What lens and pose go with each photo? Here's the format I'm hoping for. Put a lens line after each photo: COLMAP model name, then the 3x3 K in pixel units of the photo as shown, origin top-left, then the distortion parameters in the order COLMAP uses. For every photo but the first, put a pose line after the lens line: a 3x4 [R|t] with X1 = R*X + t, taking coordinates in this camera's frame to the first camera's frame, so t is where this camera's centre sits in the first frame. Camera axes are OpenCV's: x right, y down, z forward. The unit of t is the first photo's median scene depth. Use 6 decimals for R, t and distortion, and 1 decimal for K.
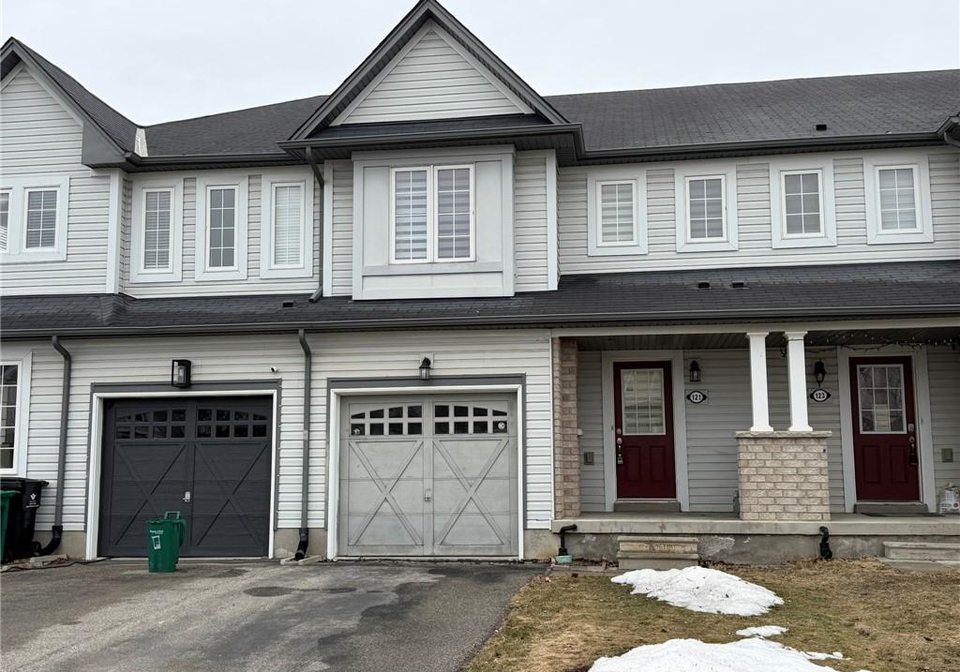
lens RADIAL K [[1064.4, 0, 480.2], [0, 1064.4, 338.7], [0, 0, 1]] dist [0.098053, 0.000000]
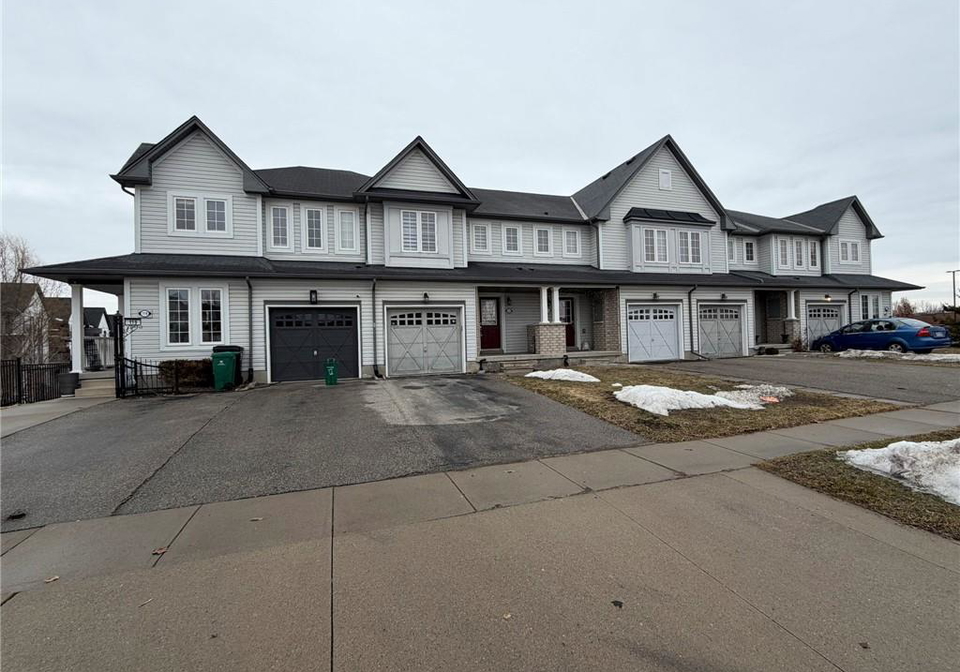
lens RADIAL K [[441.0, 0, 481.1], [0, 441.0, 336.4], [0, 0, 1]] dist [-0.004333, 0.000184]
pose [[0.885547, -0.015485, 0.464291, -0.387751], [-0.035732, 0.994213, 0.101312, 0.009705], [-0.463173, -0.106307, 0.879869, 0.053981]]
